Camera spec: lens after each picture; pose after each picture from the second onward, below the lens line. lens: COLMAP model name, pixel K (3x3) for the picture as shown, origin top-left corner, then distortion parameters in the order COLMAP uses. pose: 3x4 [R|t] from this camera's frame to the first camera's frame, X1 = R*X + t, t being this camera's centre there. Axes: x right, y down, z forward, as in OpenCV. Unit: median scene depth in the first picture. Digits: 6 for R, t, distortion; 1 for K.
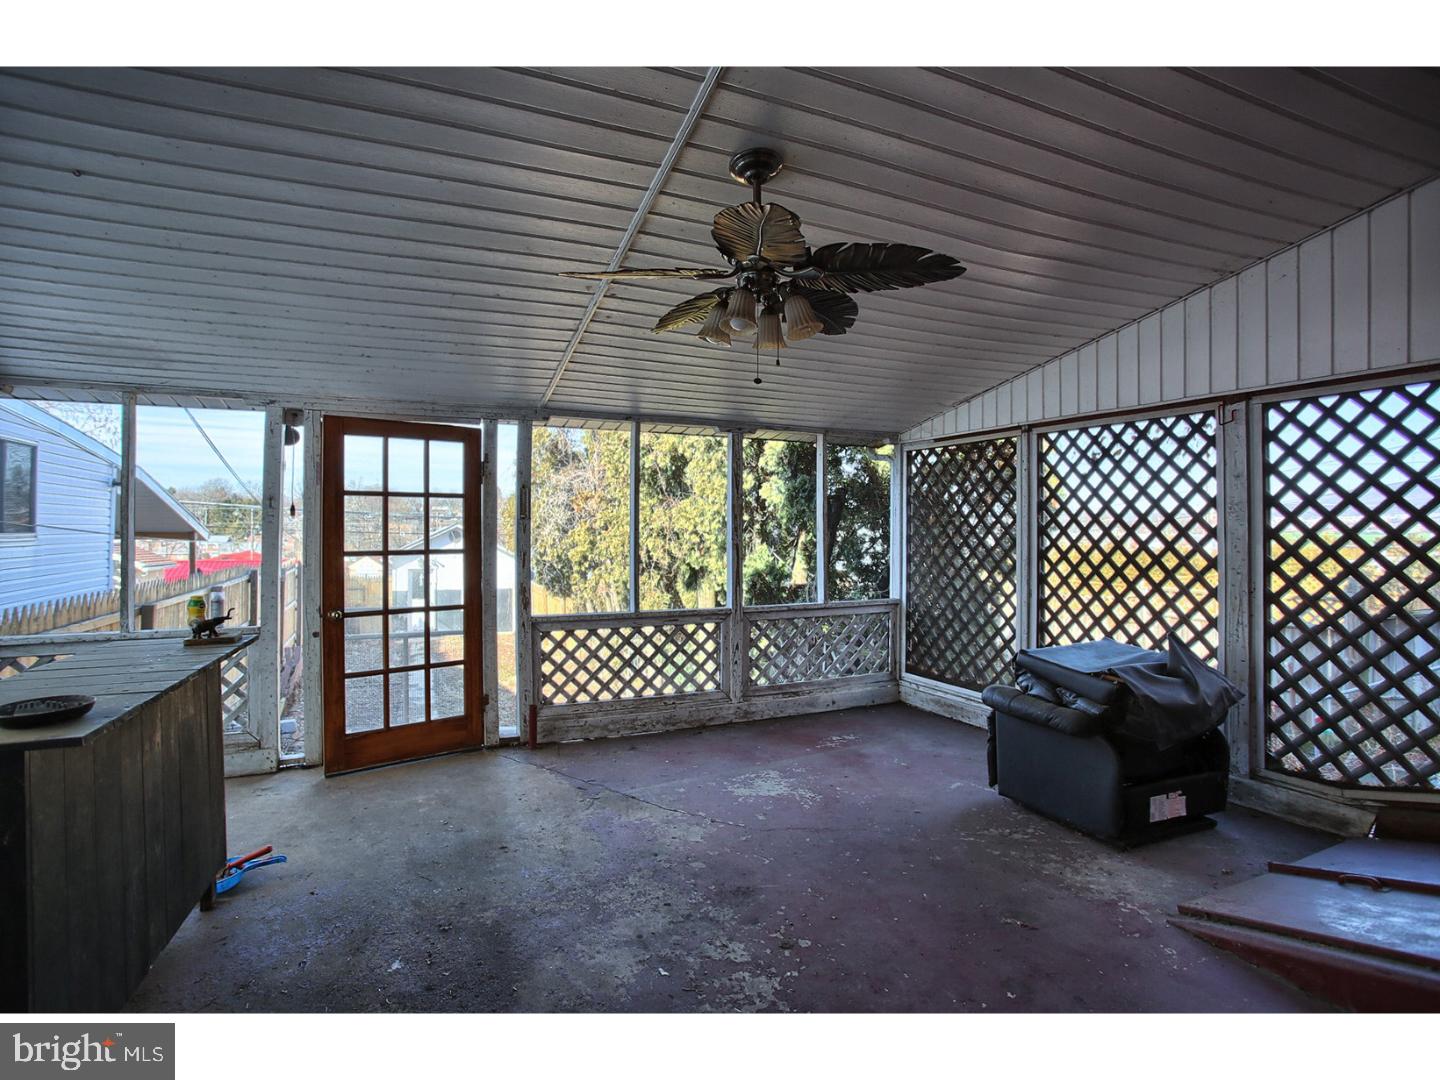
lens RADIAL K [[703.7, 0, 711.4], [0, 703.7, 532.8], [0, 0, 1]] dist [-0.076903, 0.030854]
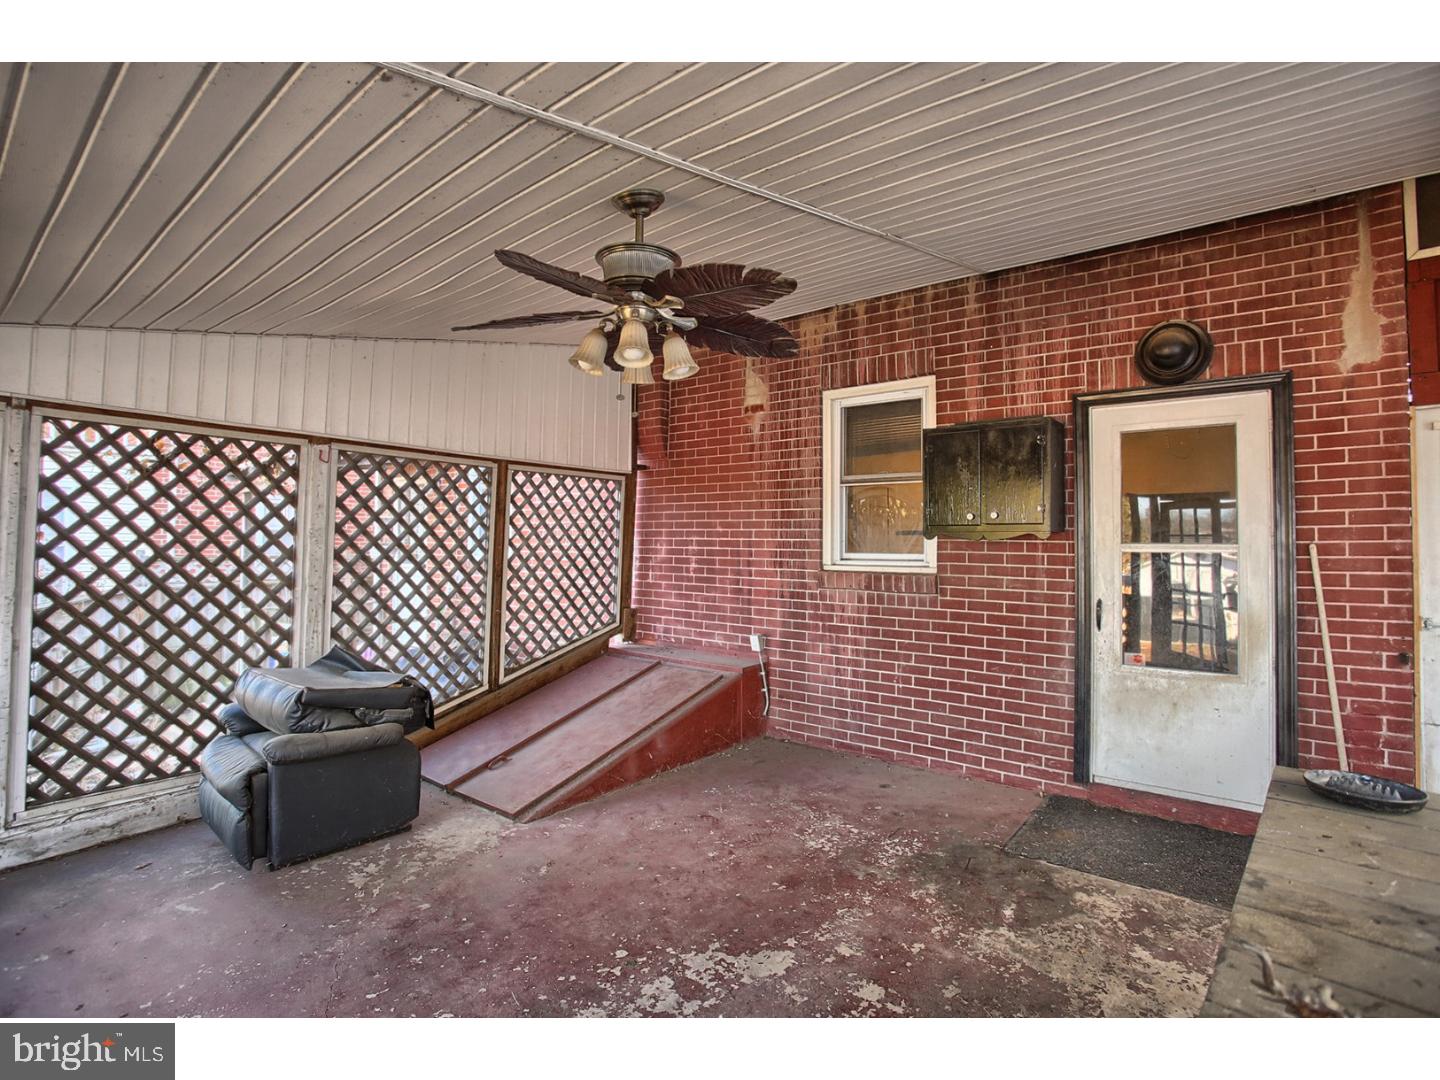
lens RADIAL K [[703.7, 0, 711.4], [0, 703.7, 532.8], [0, 0, 1]] dist [-0.076903, 0.030854]
pose [[-0.460310, 0.031593, 0.887196, -0.641777], [0.009740, 0.999486, -0.030539, 0.007169], [-0.887705, -0.005416, -0.460381, 1.033928]]
